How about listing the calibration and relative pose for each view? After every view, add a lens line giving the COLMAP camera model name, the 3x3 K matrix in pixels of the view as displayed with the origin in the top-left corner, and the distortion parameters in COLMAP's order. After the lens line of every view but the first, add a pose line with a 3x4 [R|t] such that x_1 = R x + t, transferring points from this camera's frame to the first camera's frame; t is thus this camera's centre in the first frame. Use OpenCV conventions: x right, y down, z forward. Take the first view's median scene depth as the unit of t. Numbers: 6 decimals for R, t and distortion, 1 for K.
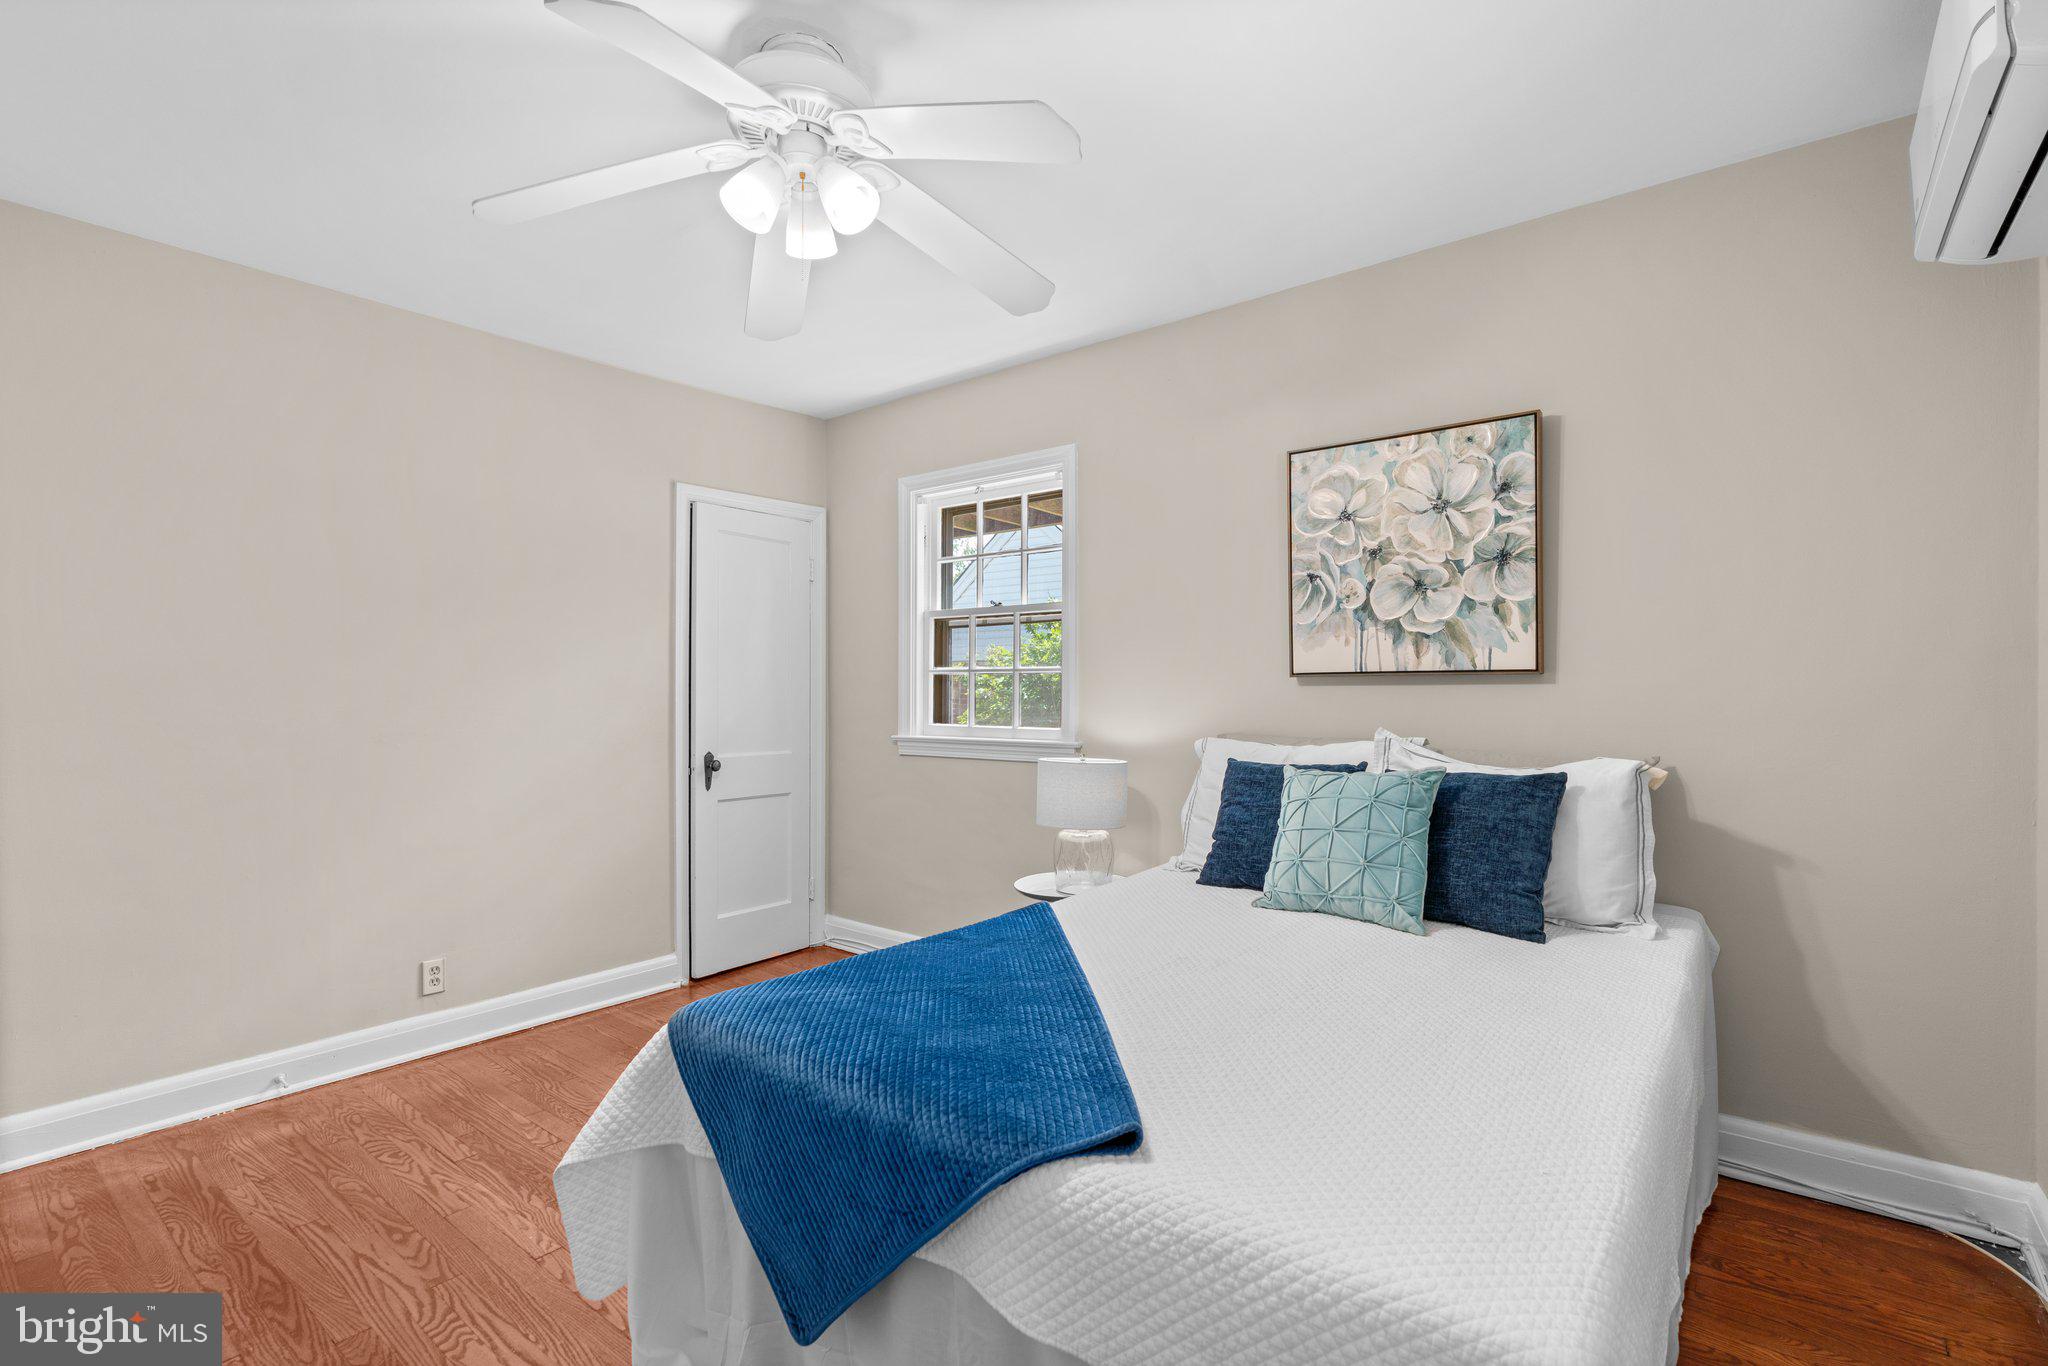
lens RADIAL K [[945.2, 0, 1017.1], [0, 945.2, 681.8], [0, 0, 1]] dist [-0.001994, 0.000545]
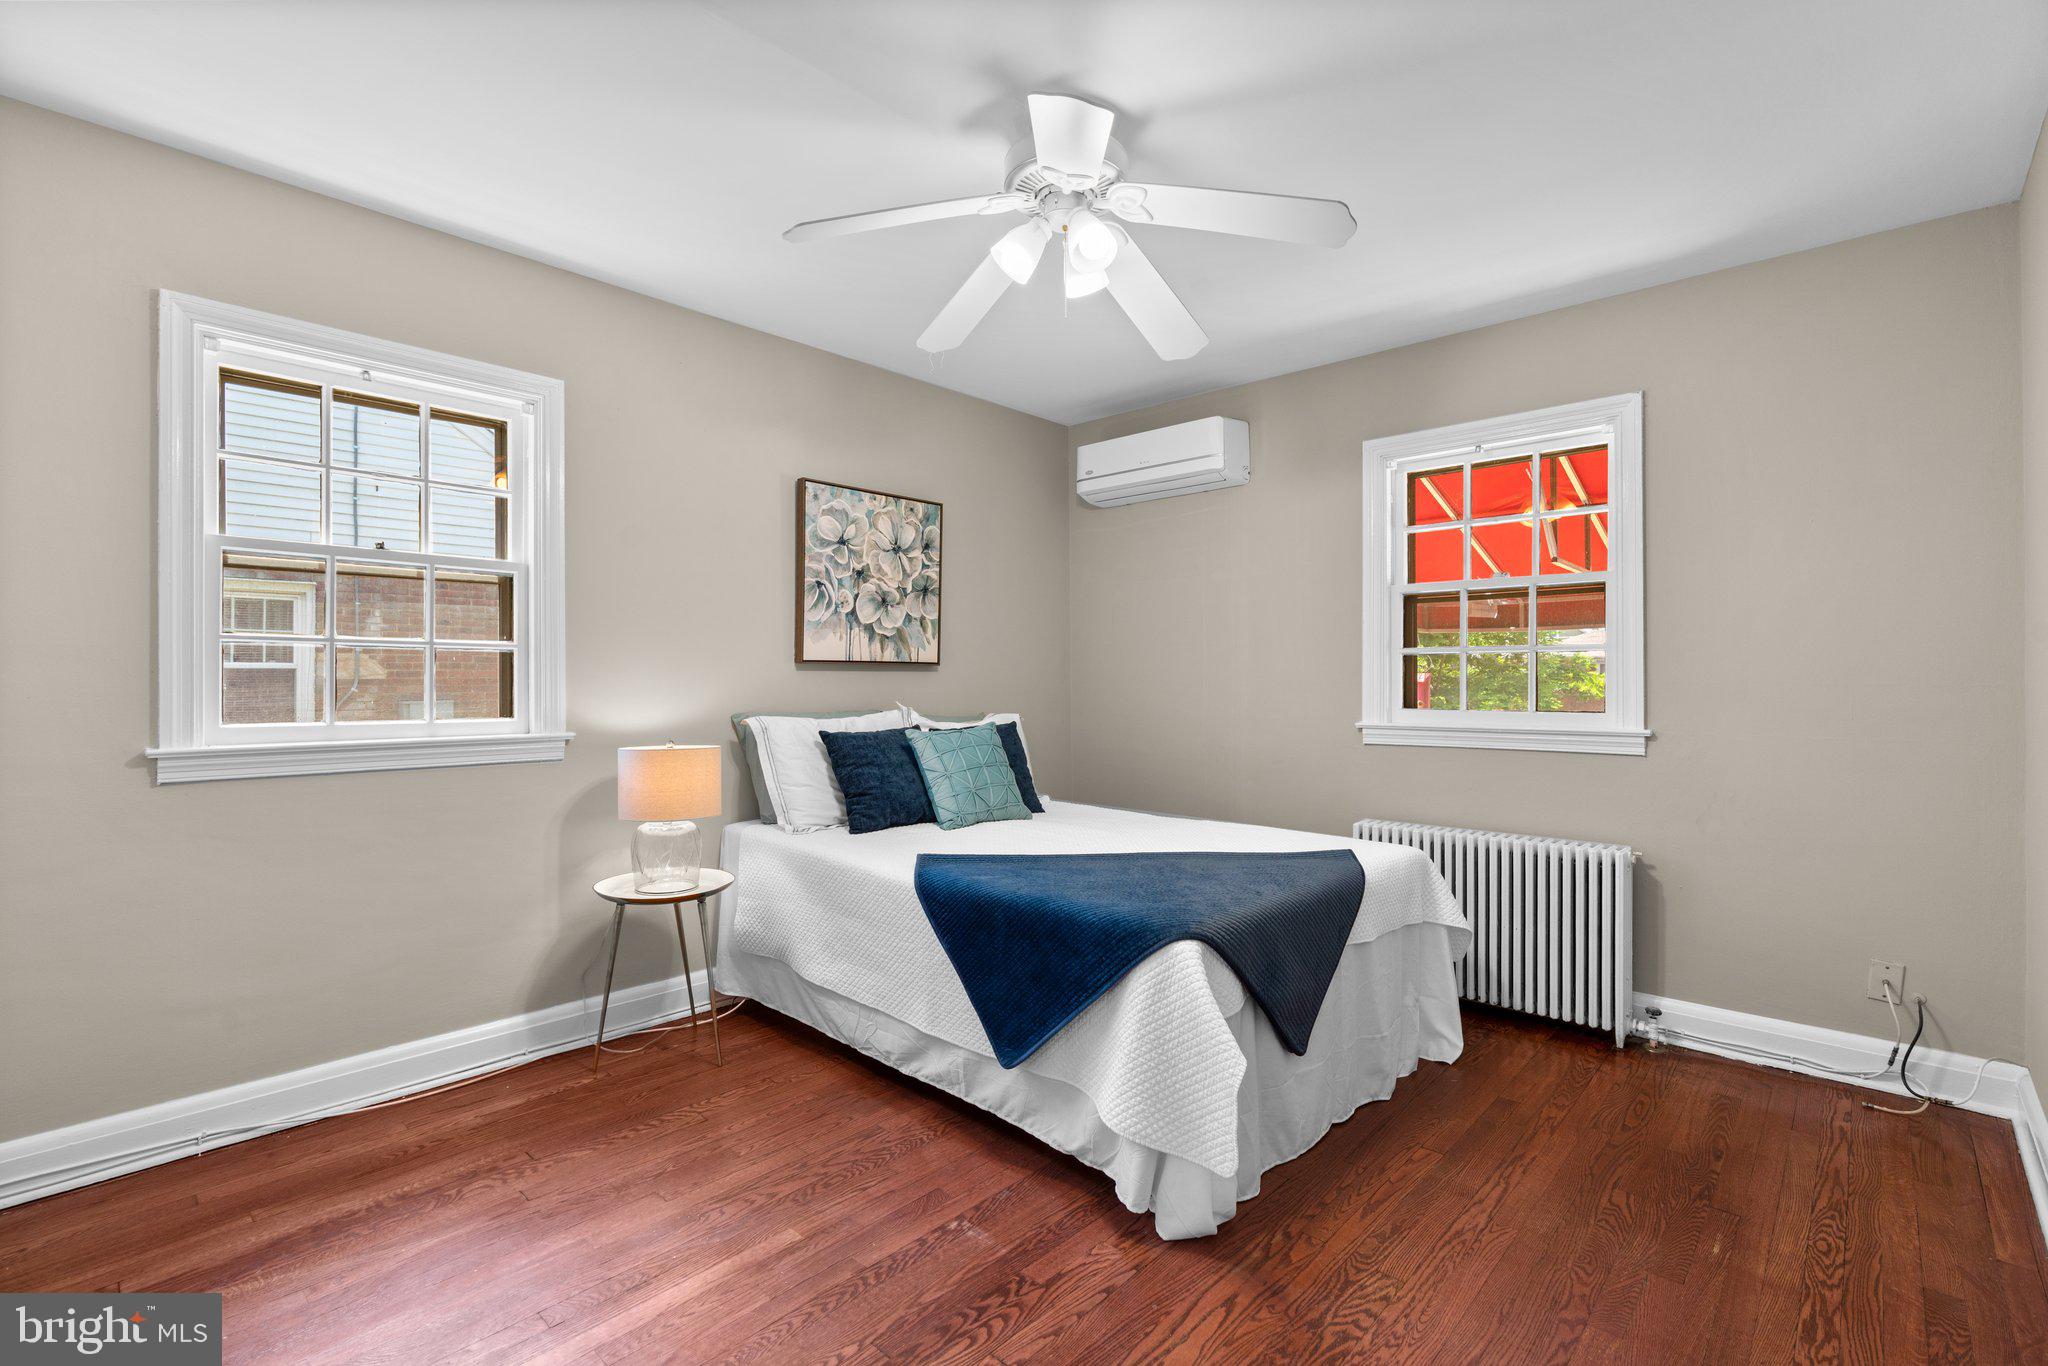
lens RADIAL K [[945.2, 0, 1017.1], [0, 945.2, 681.8], [0, 0, 1]] dist [-0.001994, 0.000545]
pose [[0.071481, 0.011945, 0.997370, -0.964660], [0.000538, 0.999928, -0.012014, 0.035680], [-0.997442, 0.001395, 0.071469, 0.687196]]
